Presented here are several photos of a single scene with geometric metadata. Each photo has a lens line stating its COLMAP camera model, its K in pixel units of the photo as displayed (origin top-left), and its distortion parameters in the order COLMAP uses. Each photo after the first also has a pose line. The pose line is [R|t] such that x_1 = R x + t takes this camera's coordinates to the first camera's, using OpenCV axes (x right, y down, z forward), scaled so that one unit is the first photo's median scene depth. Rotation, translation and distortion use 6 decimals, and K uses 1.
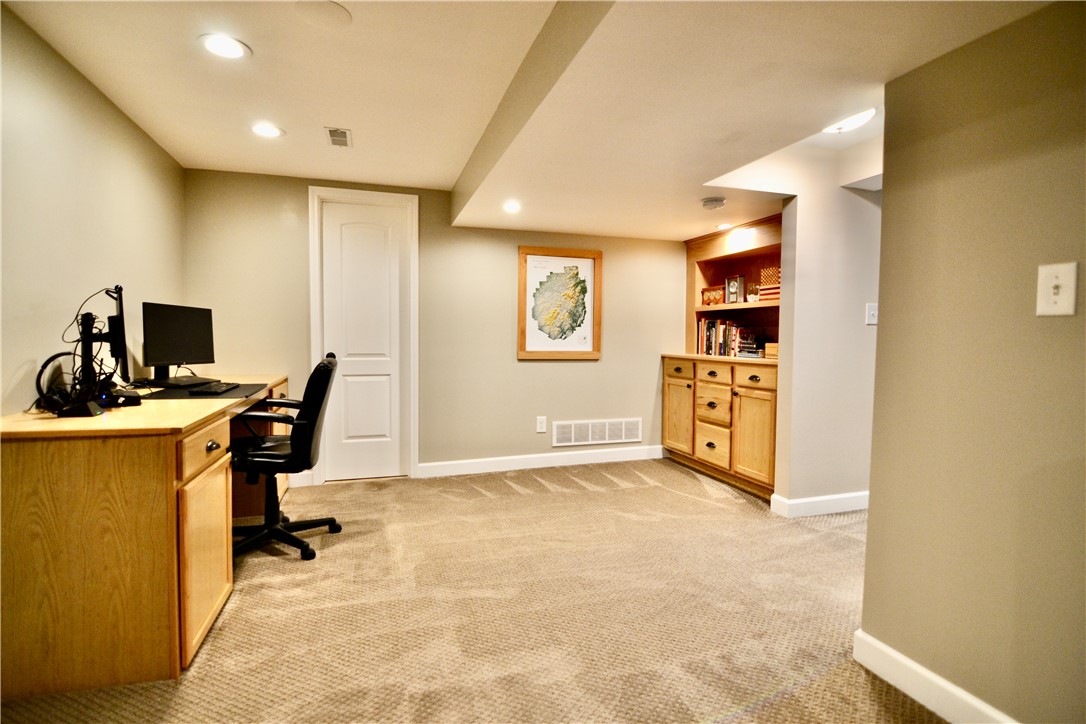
lens RADIAL K [[529.5, 0, 545.4], [0, 529.5, 358.3], [0, 0, 1]] dist [-0.013552, -0.007202]
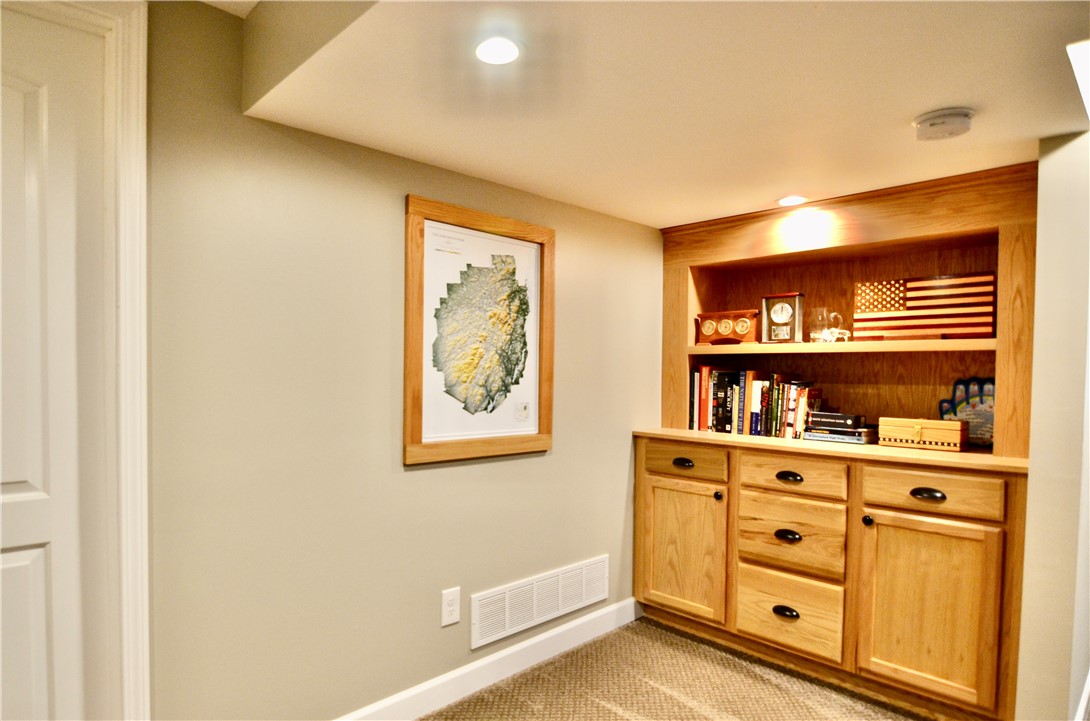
lens RADIAL K [[622.8, 0, 497.9], [0, 622.8, 389.3], [0, 0, 1]] dist [-0.013217, -0.000900]
pose [[0.912303, -0.009461, 0.409407, -0.184938], [0.014231, 0.999862, -0.008606, -0.052075], [-0.409269, 0.013678, 0.912311, 0.512336]]
